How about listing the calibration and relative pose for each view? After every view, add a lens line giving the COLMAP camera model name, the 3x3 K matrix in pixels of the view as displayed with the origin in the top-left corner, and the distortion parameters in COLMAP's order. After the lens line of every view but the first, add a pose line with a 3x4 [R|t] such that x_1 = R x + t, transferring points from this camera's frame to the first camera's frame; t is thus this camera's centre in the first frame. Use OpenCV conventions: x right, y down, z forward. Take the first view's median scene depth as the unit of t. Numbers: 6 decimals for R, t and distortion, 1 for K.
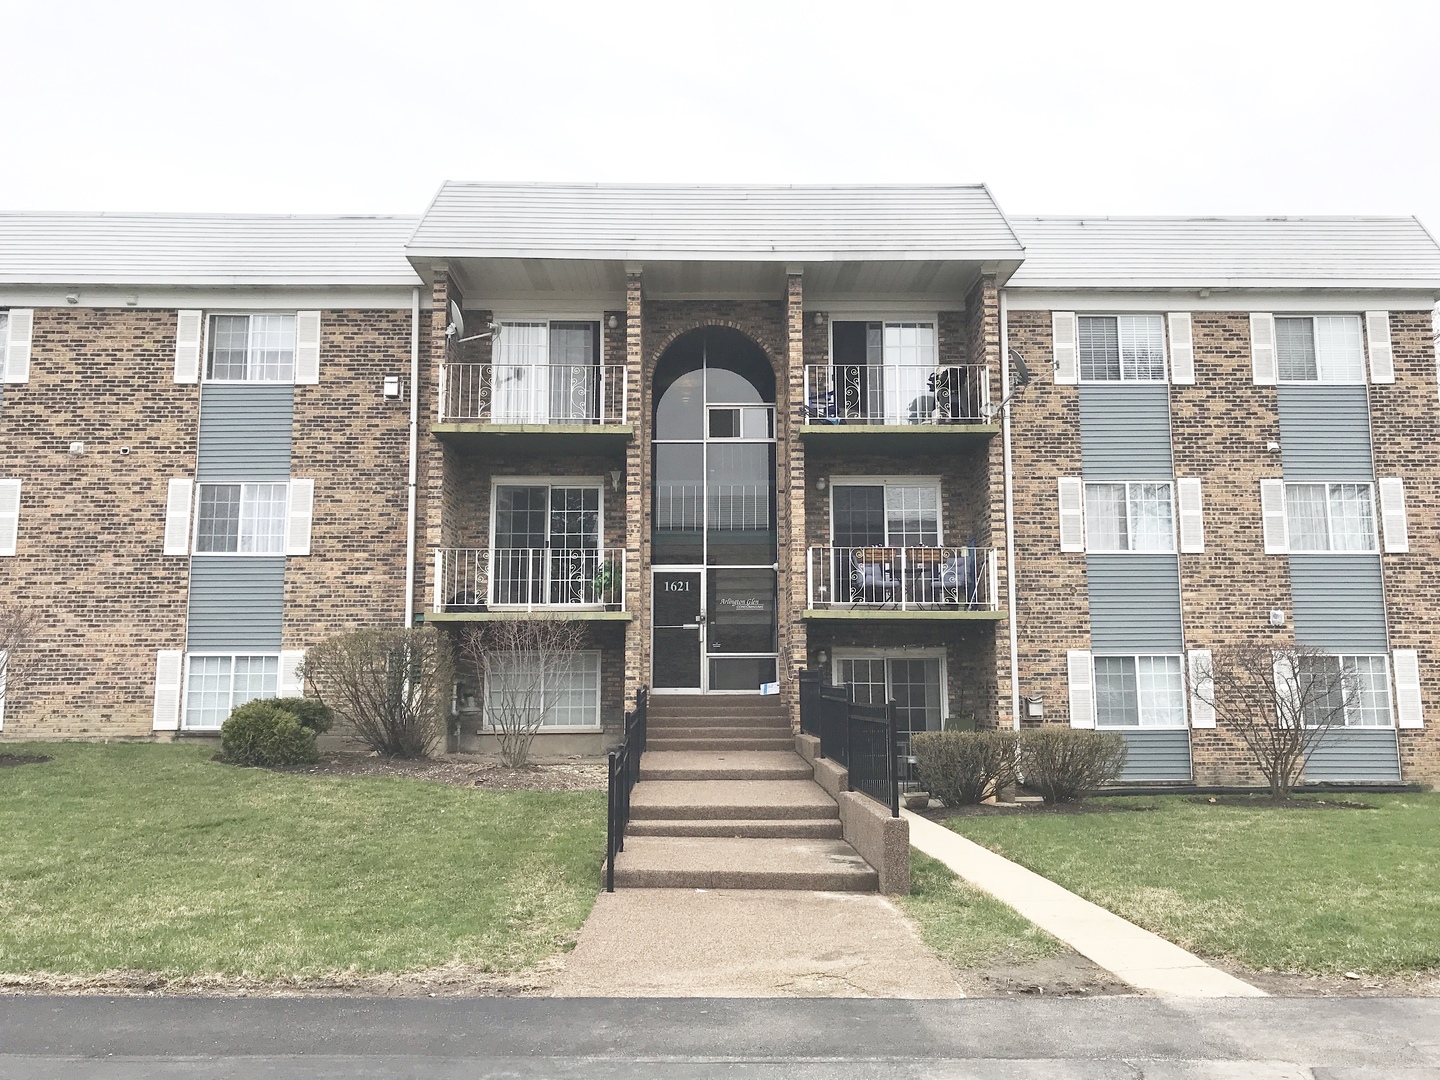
lens RADIAL K [[1202.1, 0, 725.1], [0, 1202.1, 537.0], [0, 0, 1]] dist [0.047335, -0.078770]
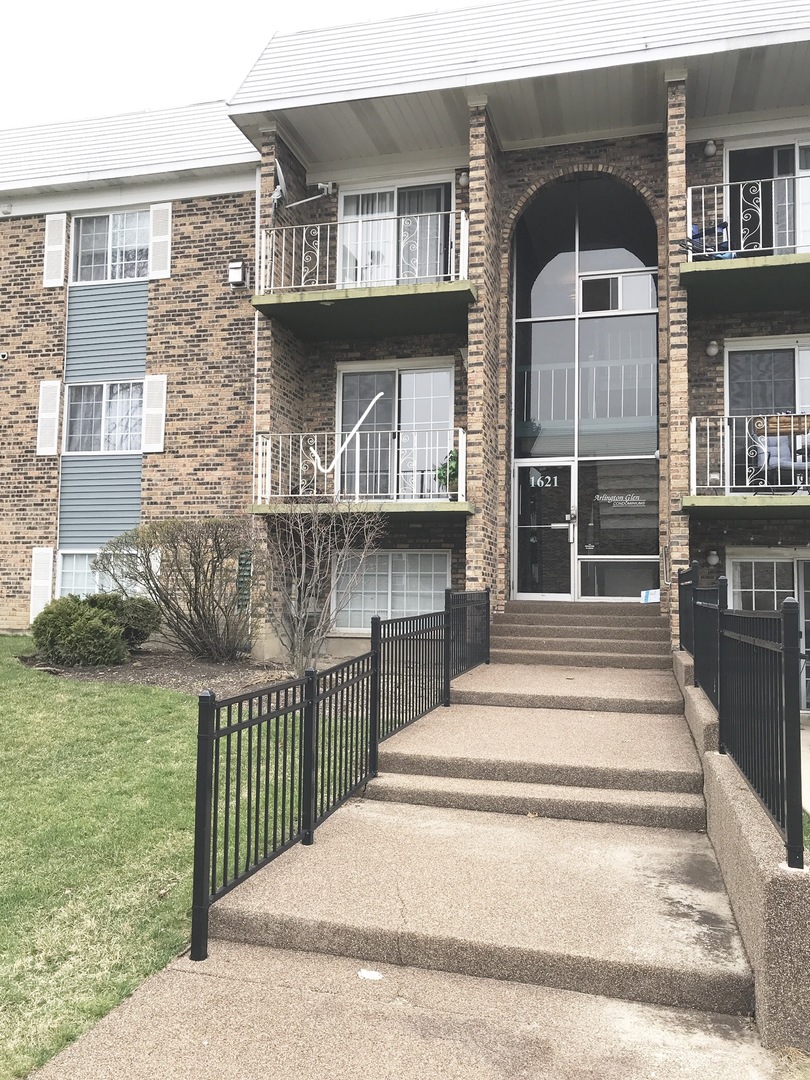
lens RADIAL K [[901.5, 0, 400.3], [0, 901.5, 536.8], [0, 0, 1]] dist [0.047335, -0.078770]
pose [[0.958902, -0.001239, -0.283735, 0.051824], [0.016488, 0.998544, 0.051361, 0.049571], [0.283258, -0.053929, 0.957526, 0.344729]]
